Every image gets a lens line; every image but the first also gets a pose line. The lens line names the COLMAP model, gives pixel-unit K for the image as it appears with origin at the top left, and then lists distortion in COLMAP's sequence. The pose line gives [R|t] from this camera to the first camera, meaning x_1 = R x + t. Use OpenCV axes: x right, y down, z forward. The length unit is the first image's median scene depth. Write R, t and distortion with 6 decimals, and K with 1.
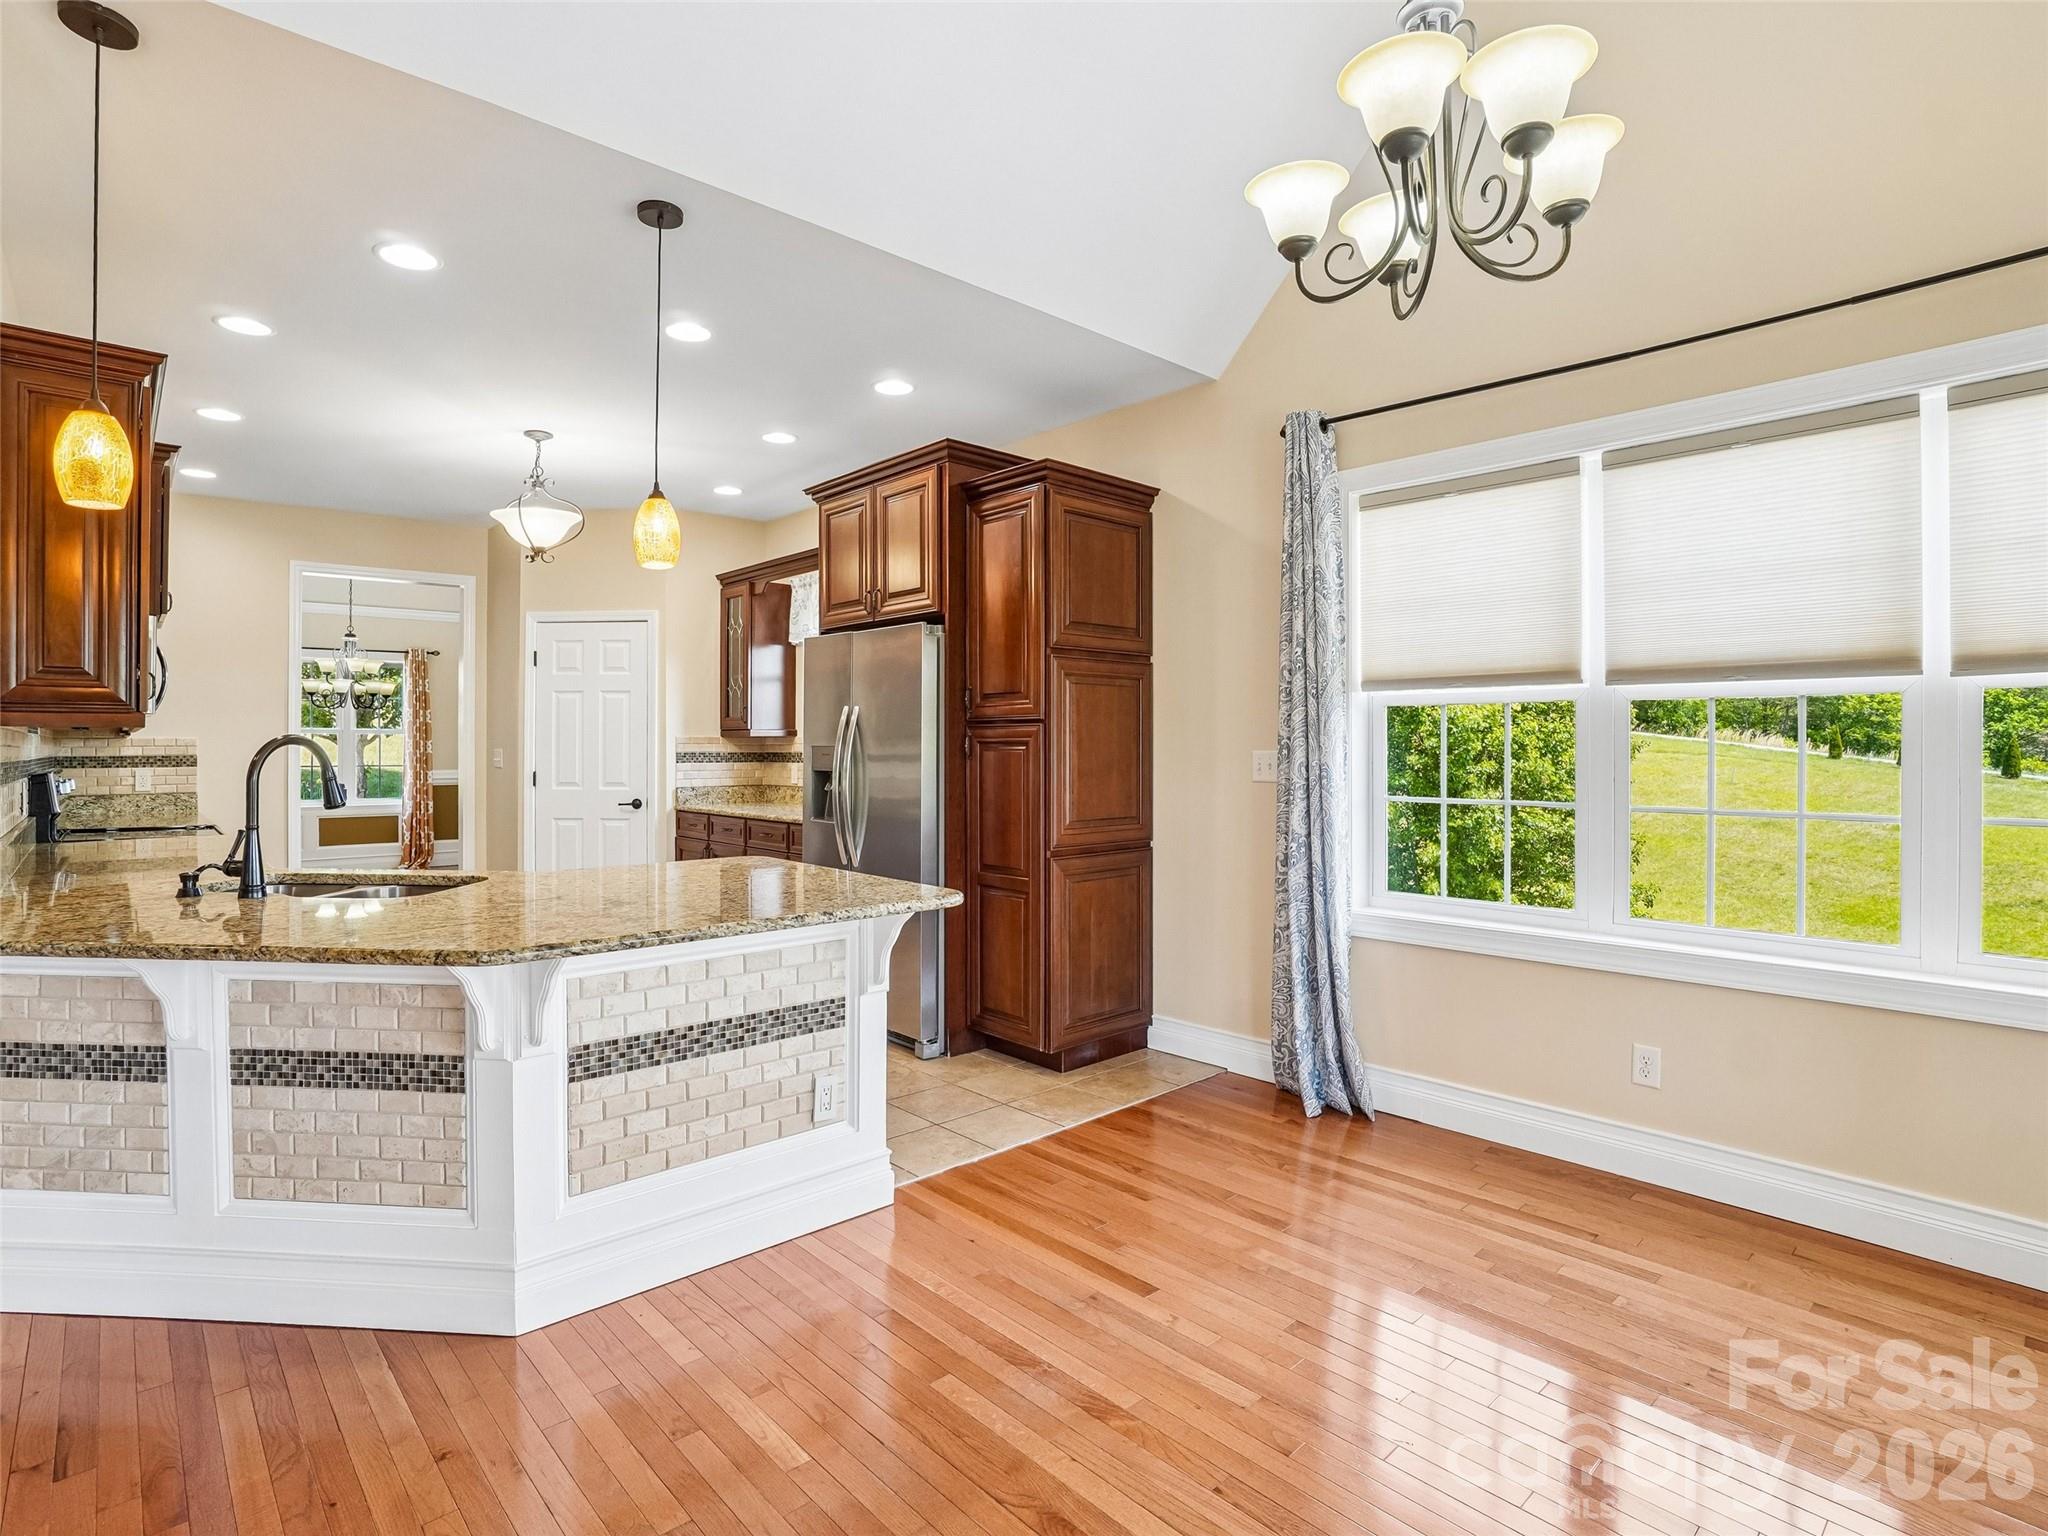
lens RADIAL K [[1012.4, 0, 1032.3], [0, 1012.4, 757.9], [0, 0, 1]] dist [-0.040799, 0.000989]
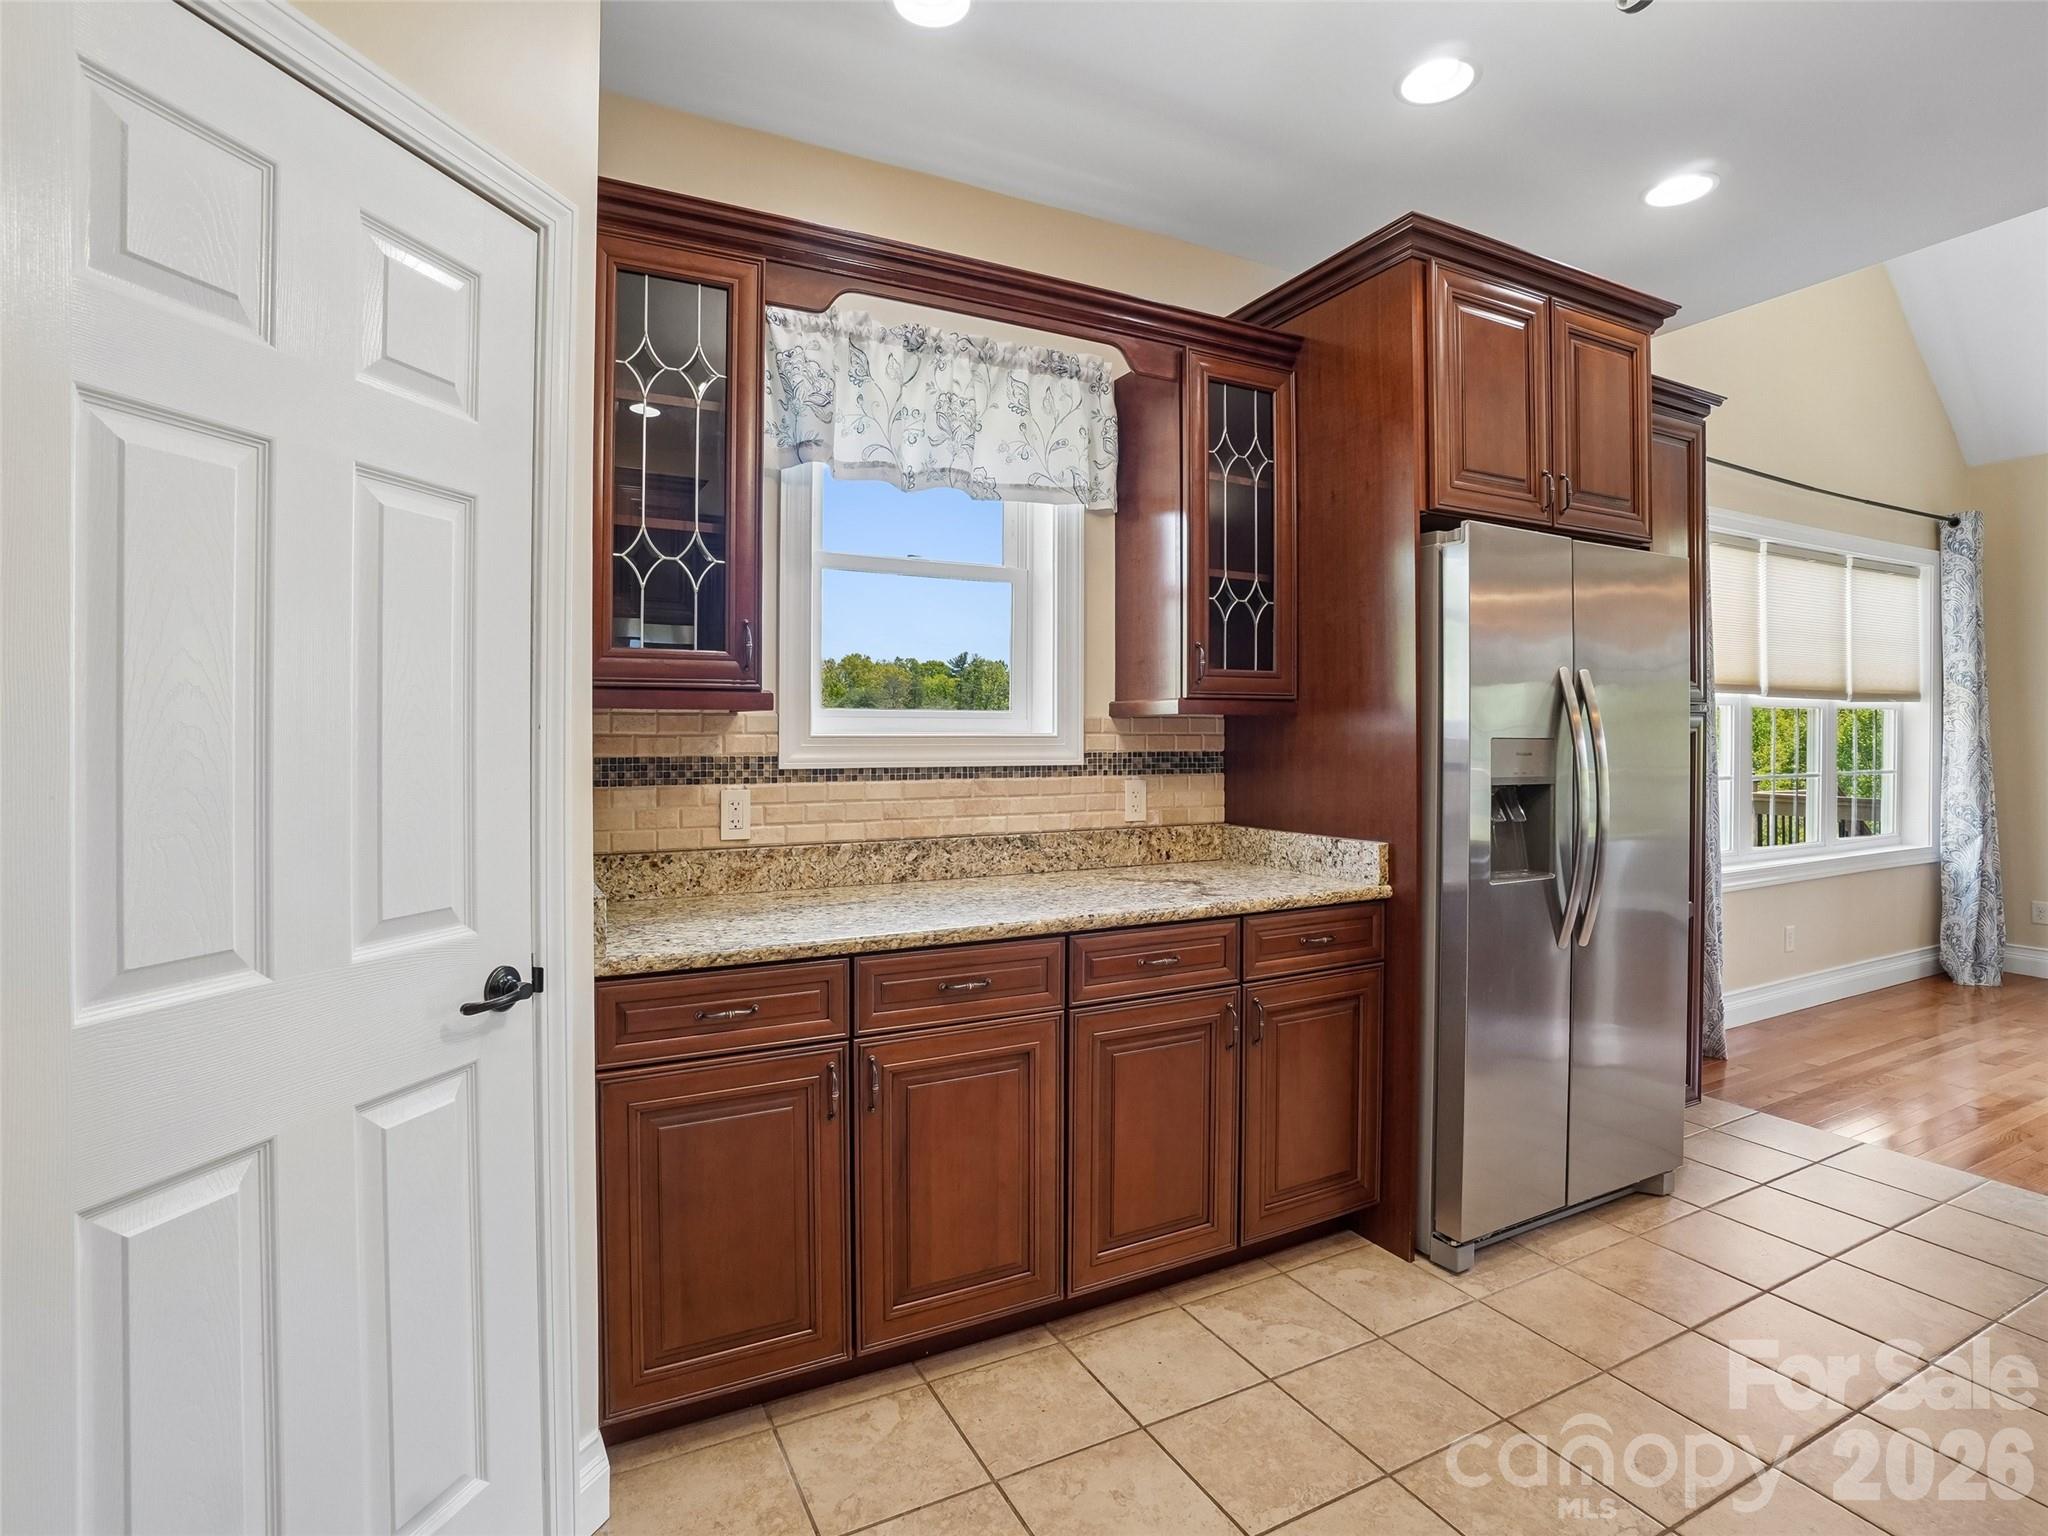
lens RADIAL K [[1012.4, 0, 1032.3], [0, 1012.4, 757.9], [0, 0, 1]] dist [-0.040799, 0.000989]
pose [[0.258070, -0.014395, 0.966019, -0.653503], [0.008311, 0.999885, 0.012680, -0.009351], [-0.966090, 0.004756, 0.258160, 0.935221]]
